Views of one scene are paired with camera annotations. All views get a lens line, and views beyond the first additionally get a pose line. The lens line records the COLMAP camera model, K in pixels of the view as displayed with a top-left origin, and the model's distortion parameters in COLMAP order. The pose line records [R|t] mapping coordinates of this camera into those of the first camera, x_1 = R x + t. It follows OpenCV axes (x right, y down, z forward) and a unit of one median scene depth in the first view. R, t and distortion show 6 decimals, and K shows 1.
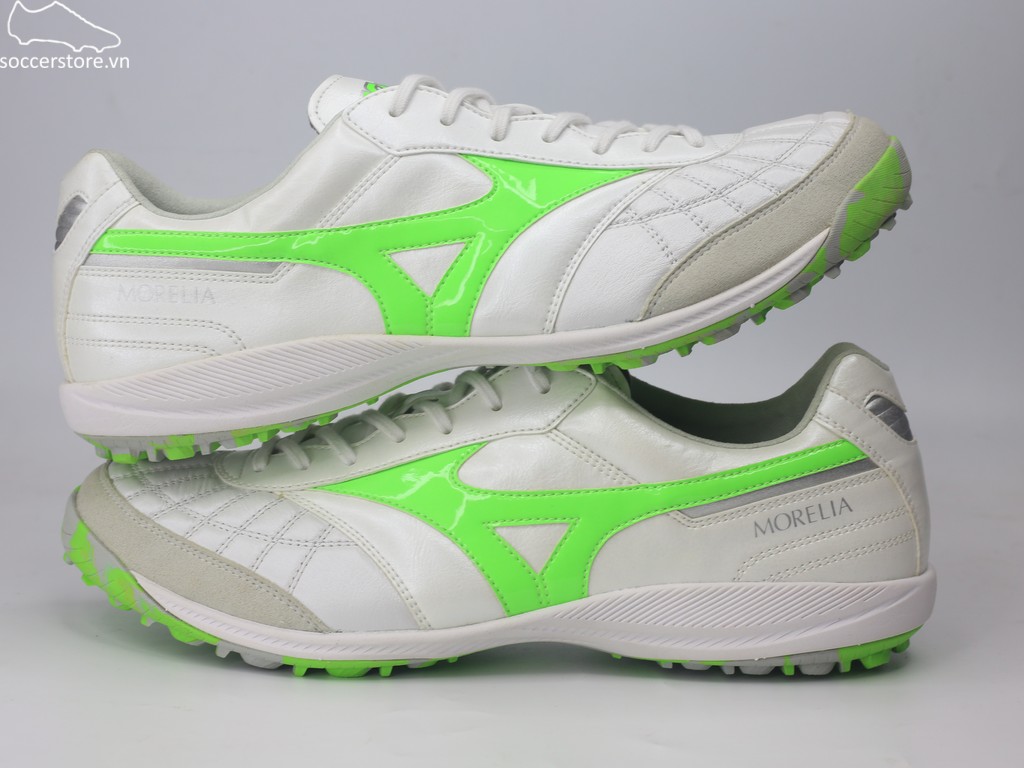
lens RADIAL K [[1775.4, 0, 512.0], [0, 1775.4, 384.0], [0, 0, 1]] dist [-0.125891, -0.114974]
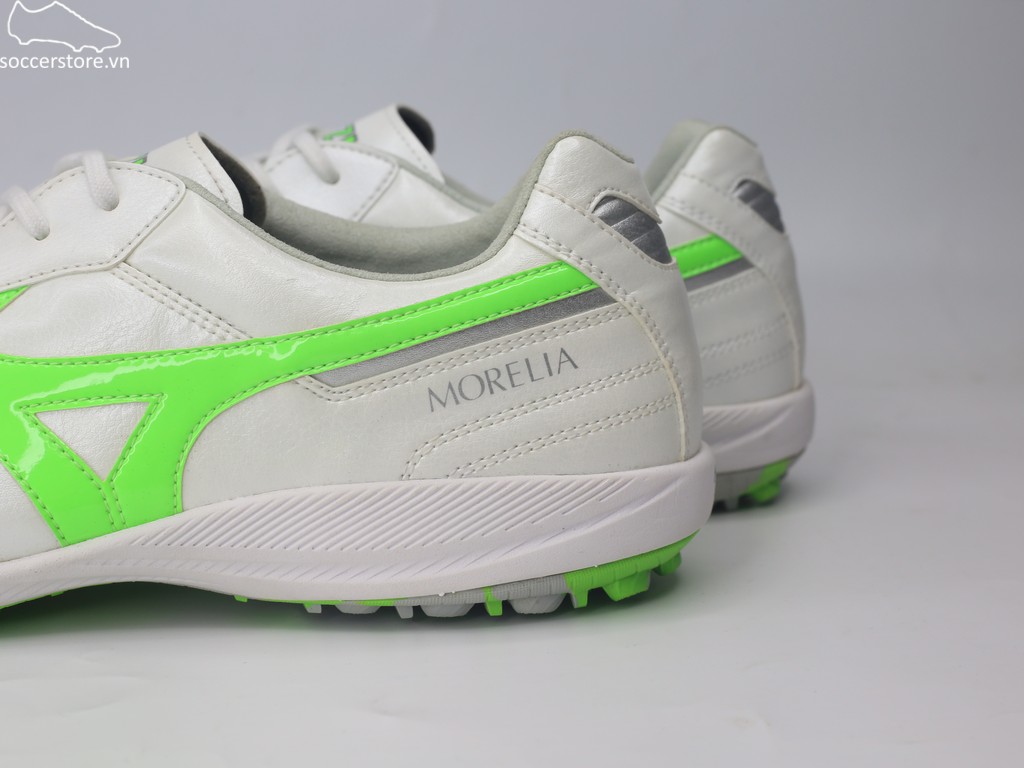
lens RADIAL K [[1775.4, 0, 512.0], [0, 1775.4, 384.0], [0, 0, 1]] dist [-0.125891, -0.114974]
pose [[0.996991, -0.042460, 0.064856, 0.124321], [0.039714, 0.998283, 0.043061, 0.048292], [-0.066573, -0.040356, 0.996965, 0.330820]]
